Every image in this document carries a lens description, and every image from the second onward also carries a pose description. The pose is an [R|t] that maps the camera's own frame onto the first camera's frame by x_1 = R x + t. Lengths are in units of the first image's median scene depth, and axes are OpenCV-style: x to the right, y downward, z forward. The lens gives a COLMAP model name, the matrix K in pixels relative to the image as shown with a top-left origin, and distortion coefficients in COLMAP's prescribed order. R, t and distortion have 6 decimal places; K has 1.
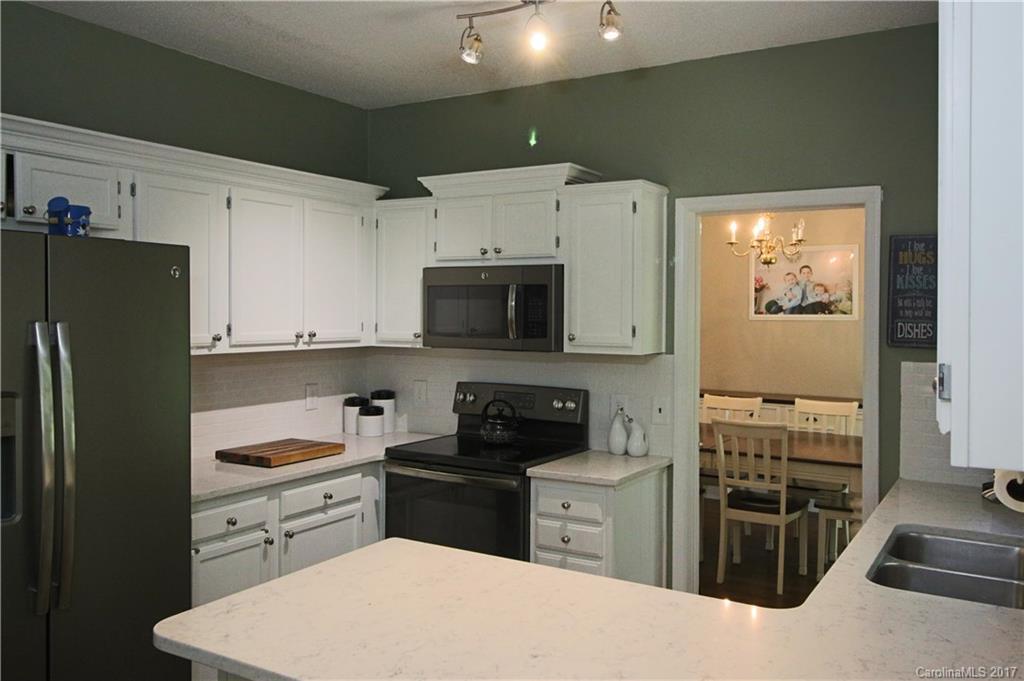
lens RADIAL K [[853.0, 0, 513.5], [0, 853.0, 320.5], [0, 0, 1]] dist [0.004476, -0.000884]
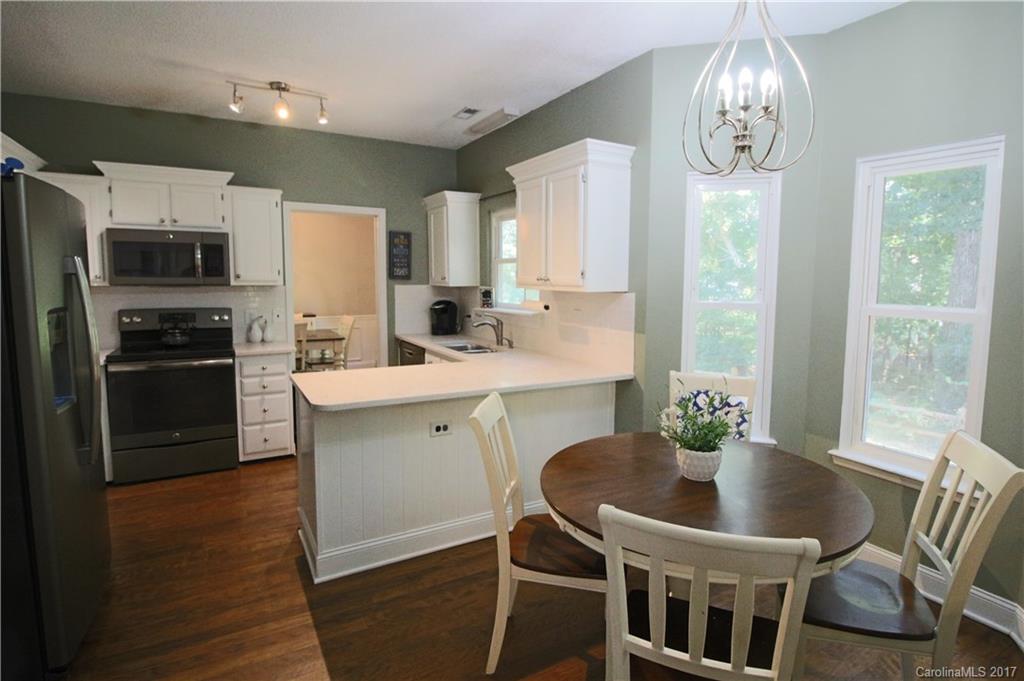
lens RADIAL K [[529.0, 0, 523.4], [0, 529.0, 323.8], [0, 0, 1]] dist [0.003635, -0.013776]
pose [[0.488034, -0.080194, 0.869133, -0.578723], [0.006032, 0.996056, 0.088518, 0.024026], [-0.872804, -0.037957, 0.486593, -0.024753]]
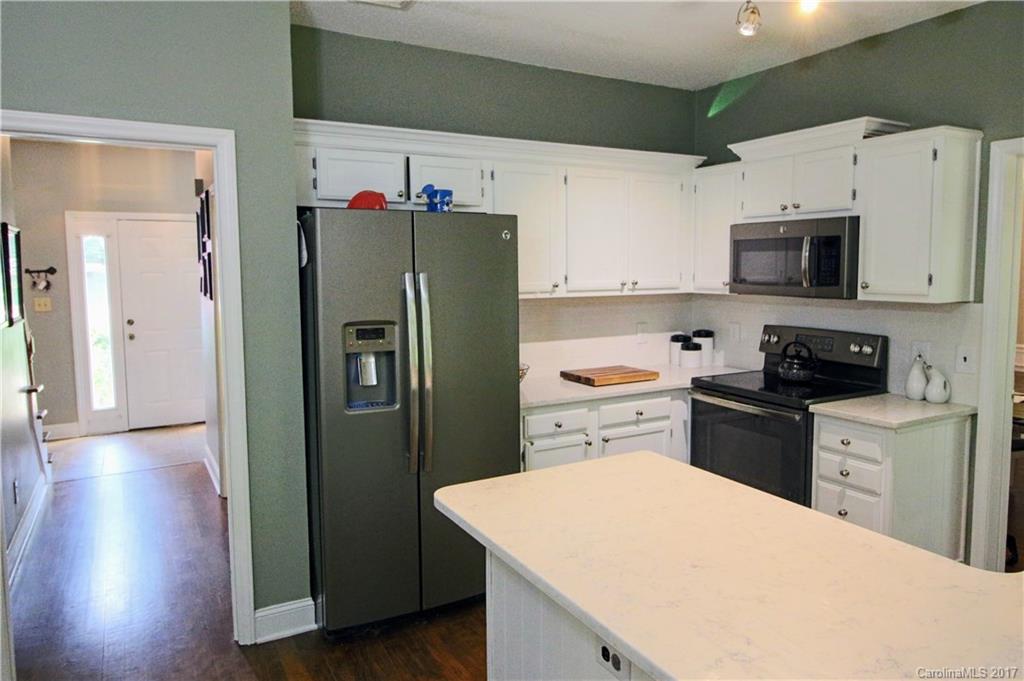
lens RADIAL K [[684.5, 0, 515.3], [0, 684.5, 320.4], [0, 0, 1]] dist [-0.007047, -0.003446]
pose [[0.869534, 0.027583, -0.493103, 0.108099], [0.006509, 0.997712, 0.067289, 0.003225], [0.493831, -0.061720, 0.867365, 0.053634]]
